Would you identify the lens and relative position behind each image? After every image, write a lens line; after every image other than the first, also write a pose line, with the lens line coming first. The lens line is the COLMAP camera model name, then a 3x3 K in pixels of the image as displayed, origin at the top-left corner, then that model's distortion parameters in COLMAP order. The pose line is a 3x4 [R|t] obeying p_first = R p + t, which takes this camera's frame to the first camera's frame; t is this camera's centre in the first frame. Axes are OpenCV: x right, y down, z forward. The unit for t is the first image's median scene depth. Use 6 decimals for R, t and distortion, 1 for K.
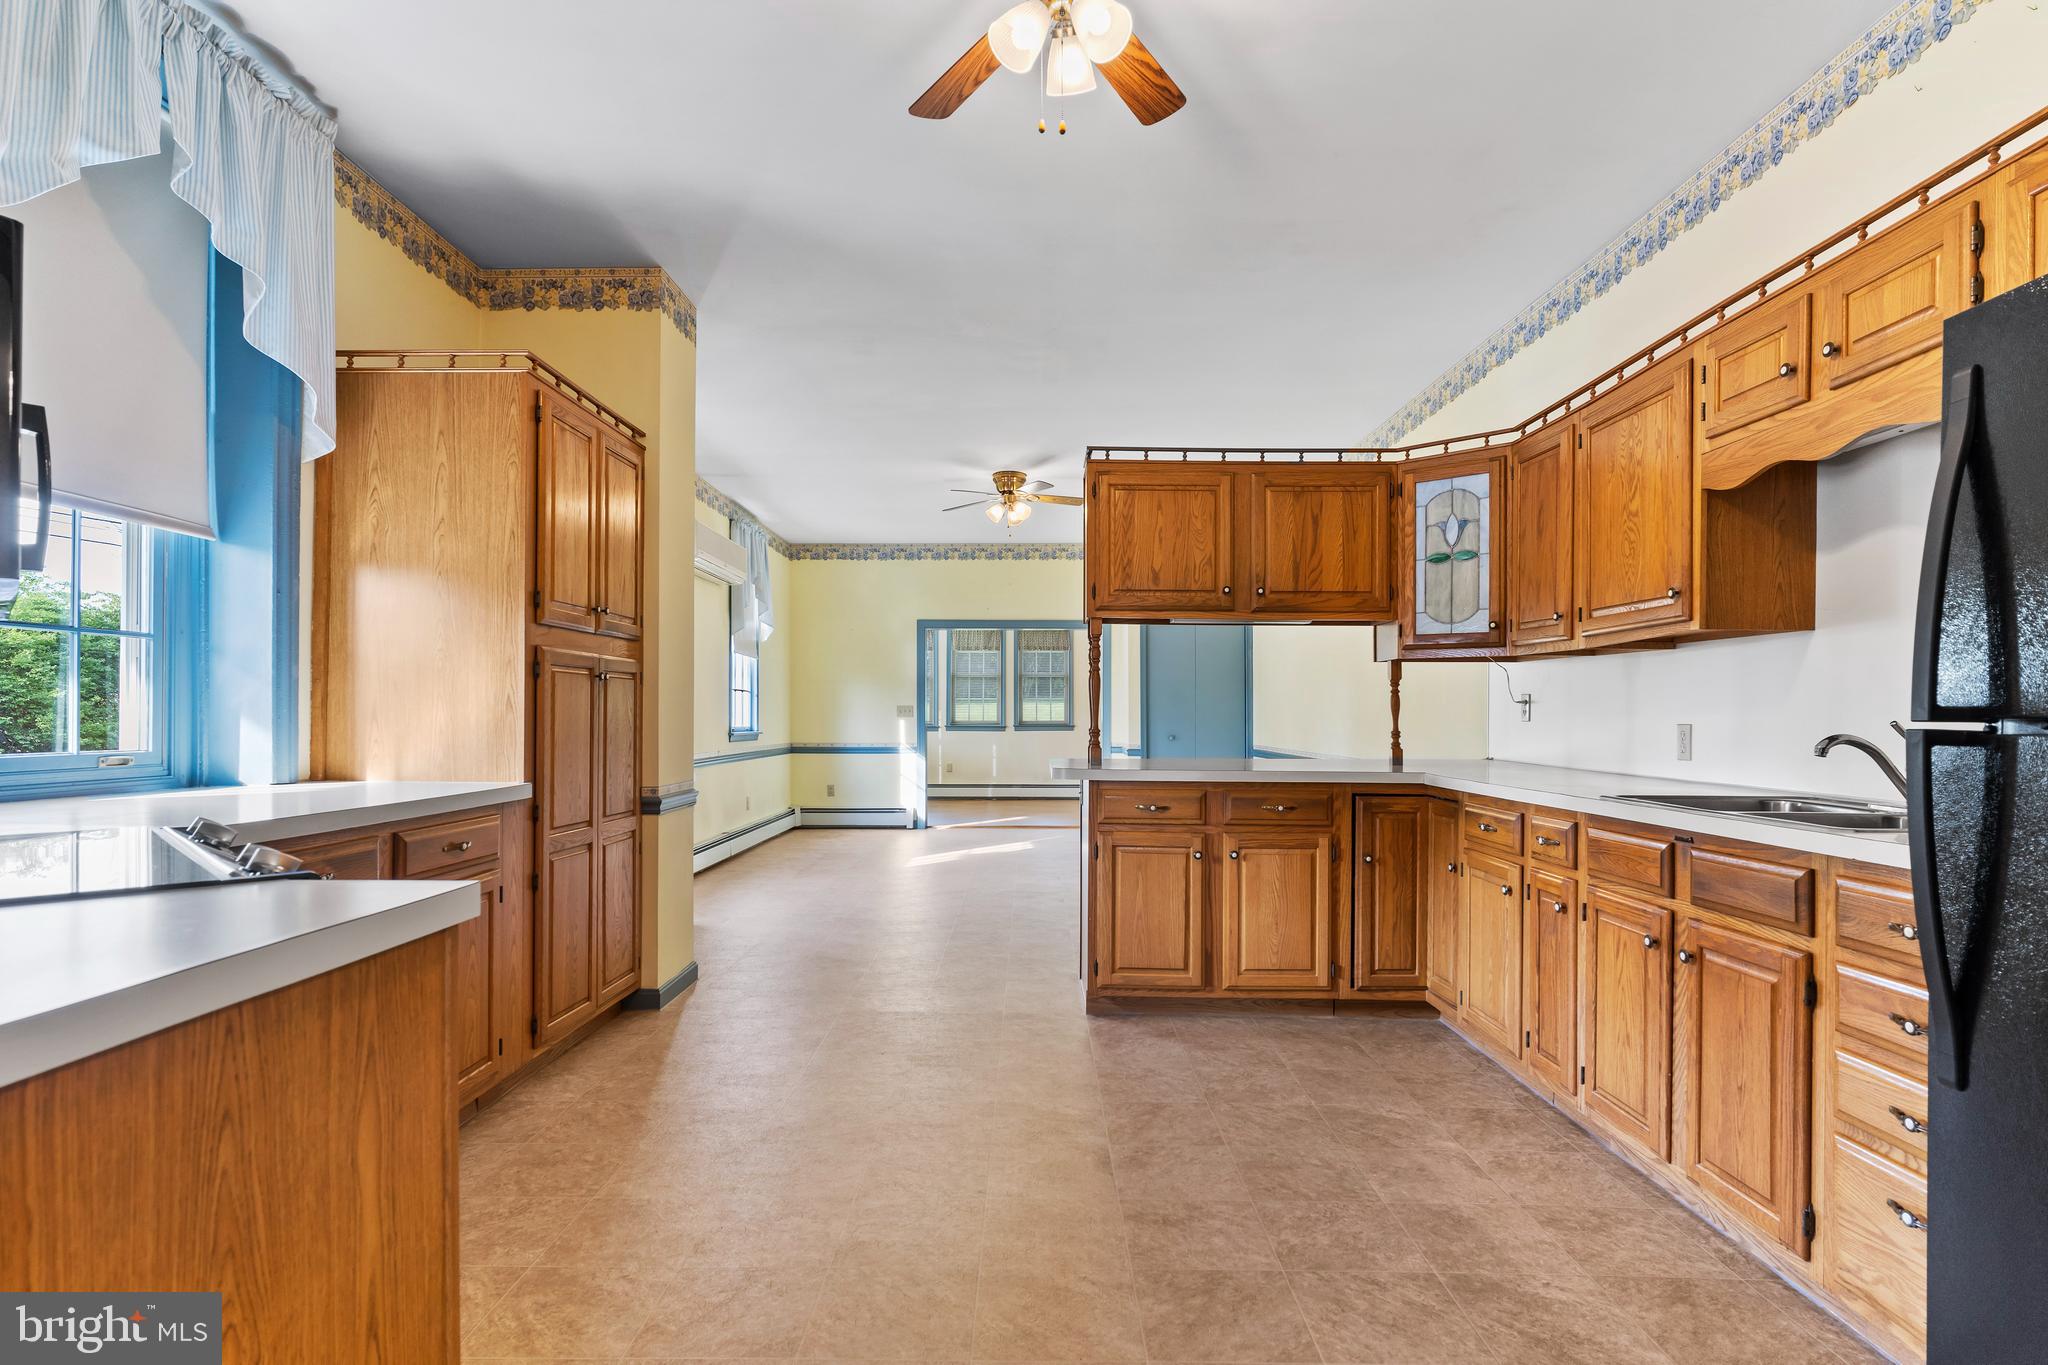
lens RADIAL K [[1055.0, 0, 1021.5], [0, 1055.0, 707.8], [0, 0, 1]] dist [-0.007805, 0.004000]
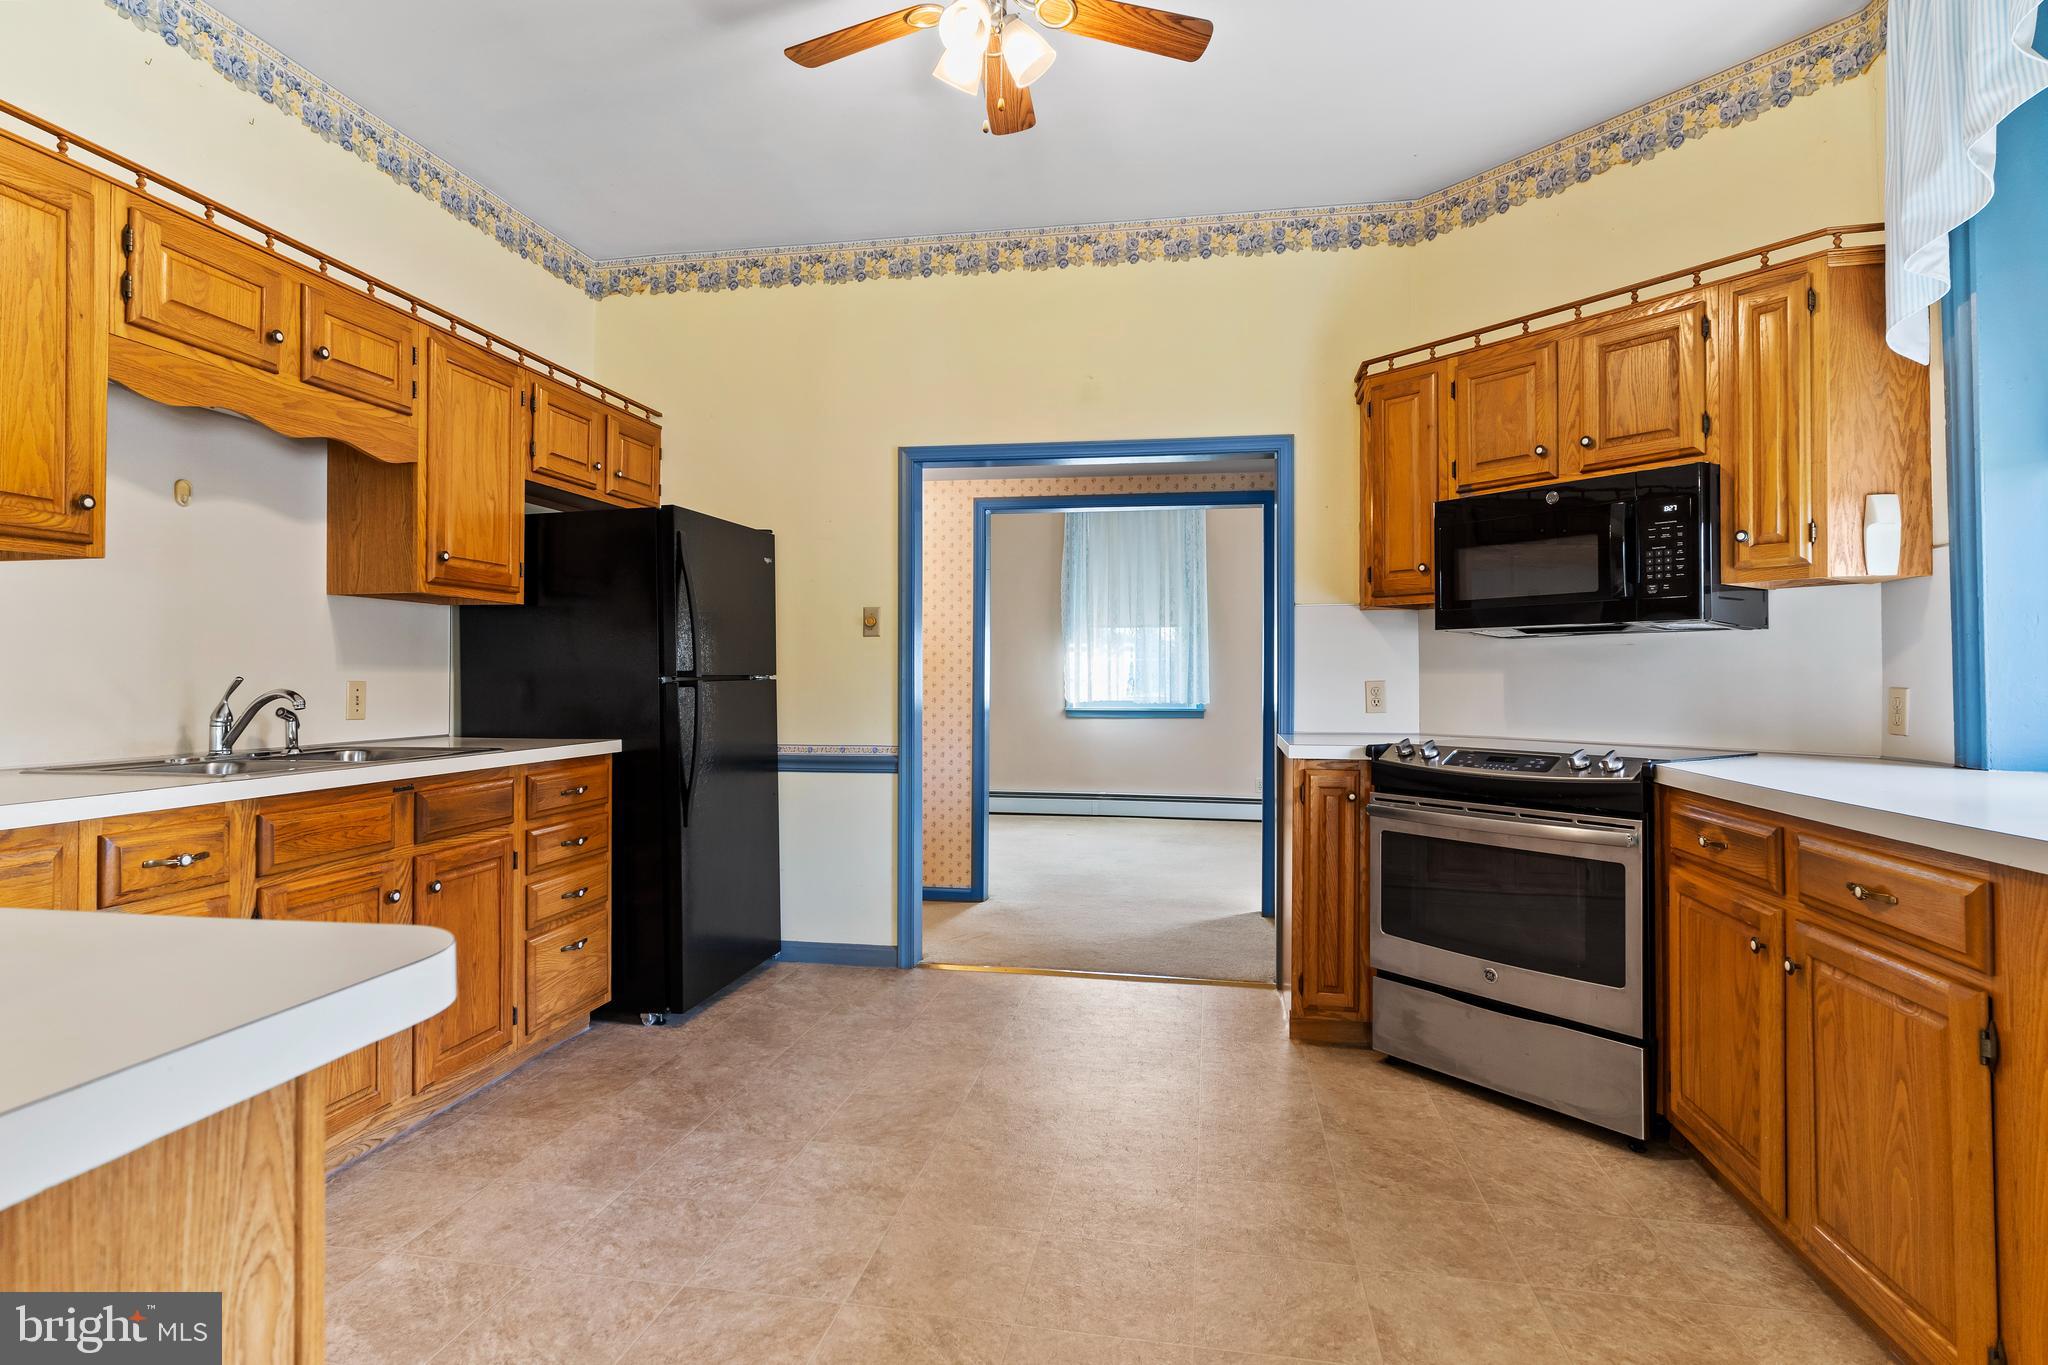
lens RADIAL K [[1055.0, 0, 1035.2], [0, 1055.0, 649.7], [0, 0, 1]] dist [-0.007805, 0.004000]
pose [[-0.987135, -0.000339, 0.159886, -0.140635], [-0.005569, 0.999464, -0.032264, 0.011749], [-0.159789, -0.032739, -0.986608, 1.560421]]
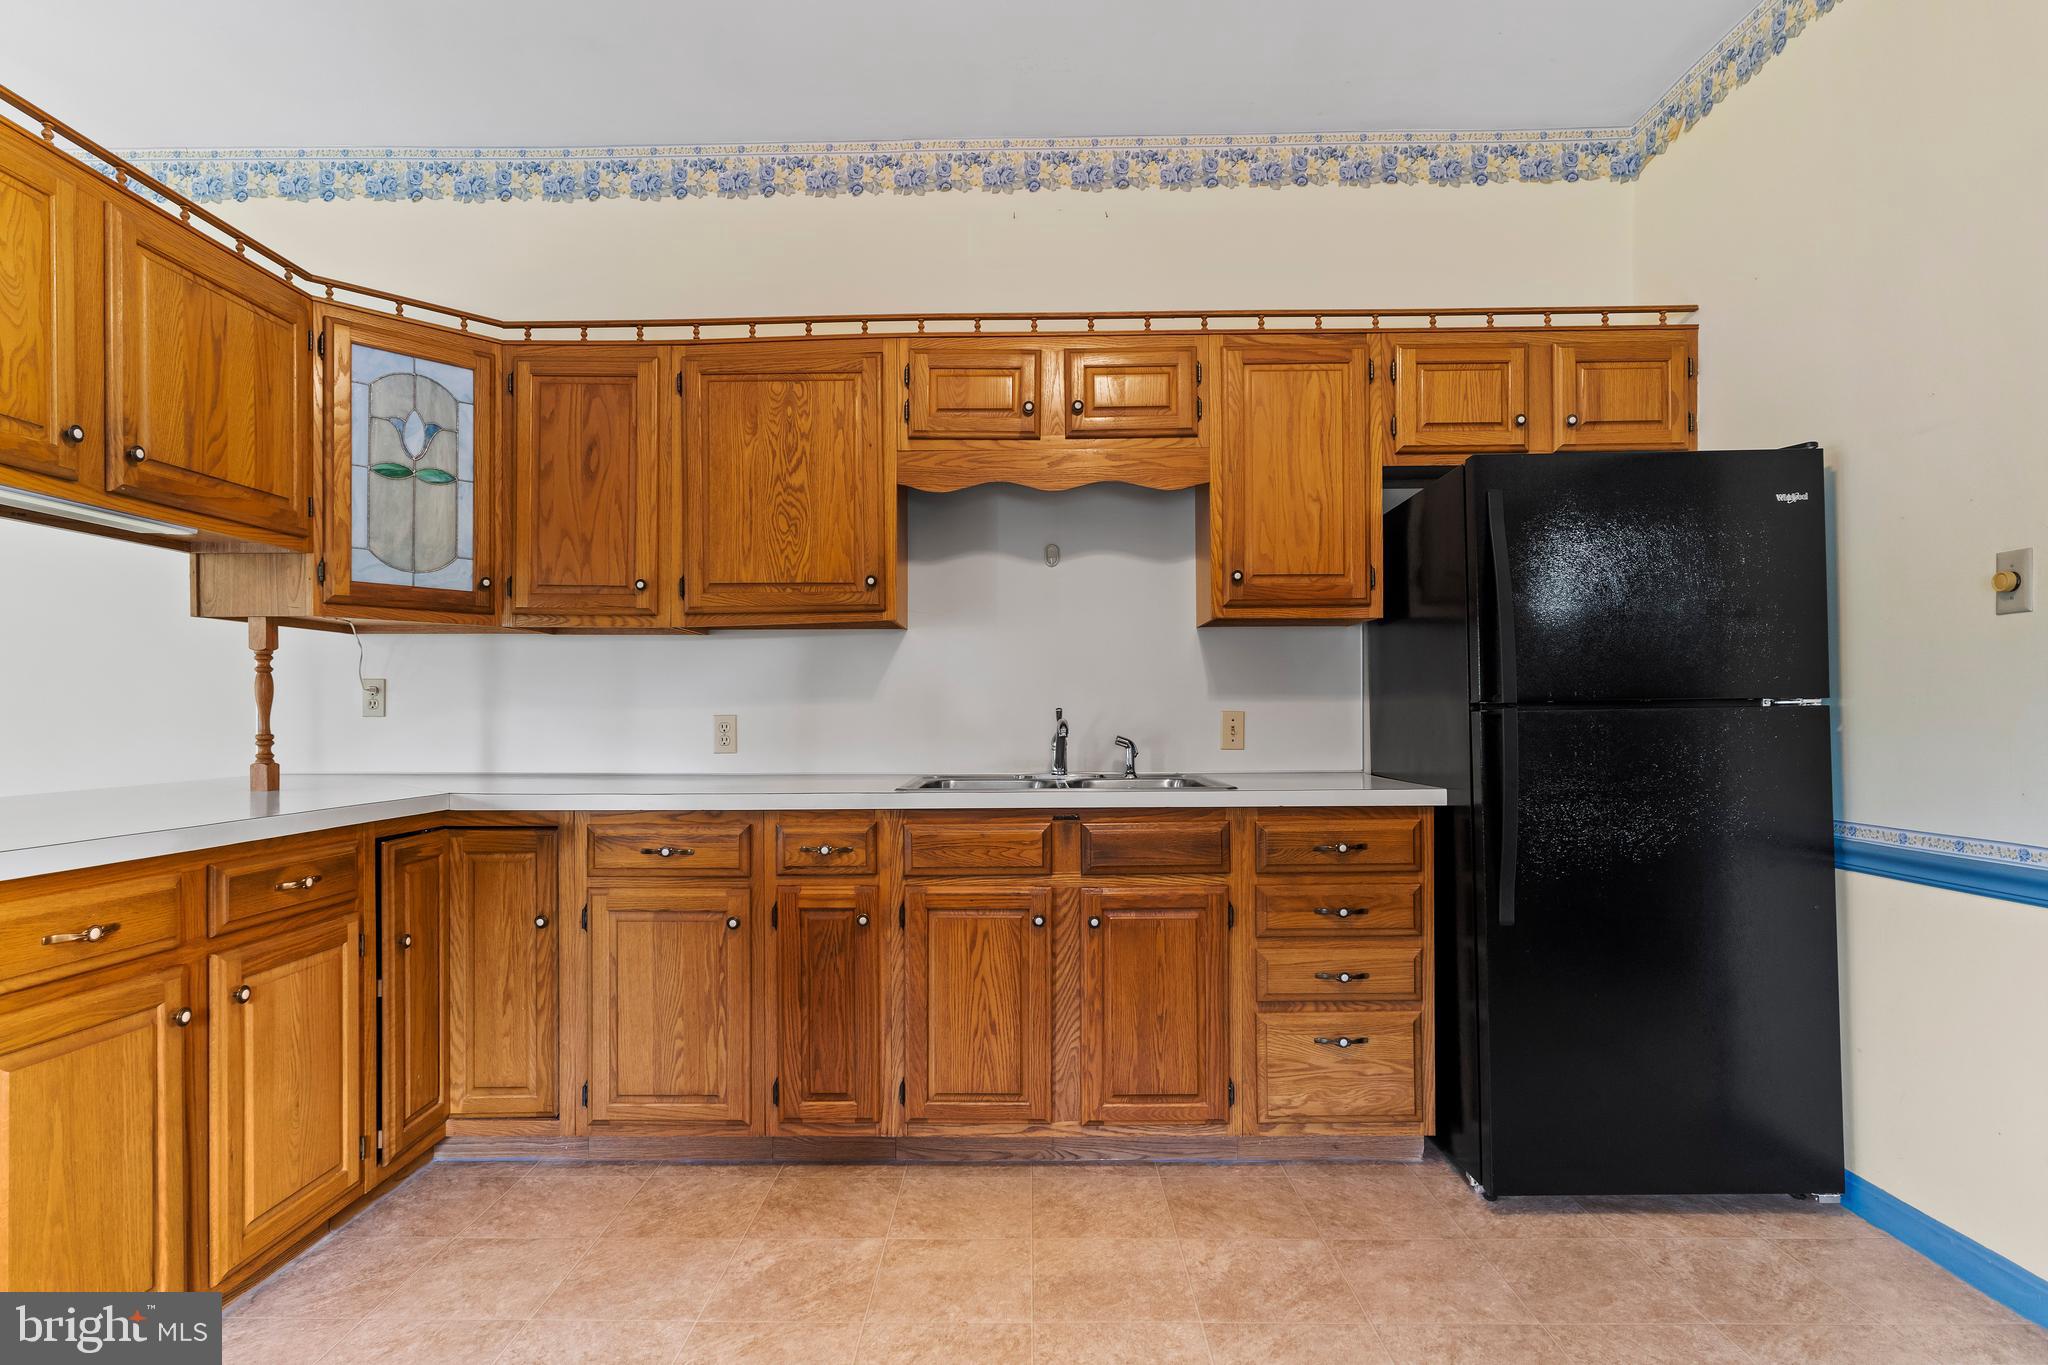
lens RADIAL K [[1055.0, 0, 1014.3], [0, 1055.0, 707.8], [0, 0, 1]] dist [-0.007805, 0.004000]
pose [[0.006822, 0.000330, 0.999977, -0.363829], [-0.000447, 1.000000, -0.000327, 0.010103], [-0.999977, -0.000445, 0.006822, 0.833071]]
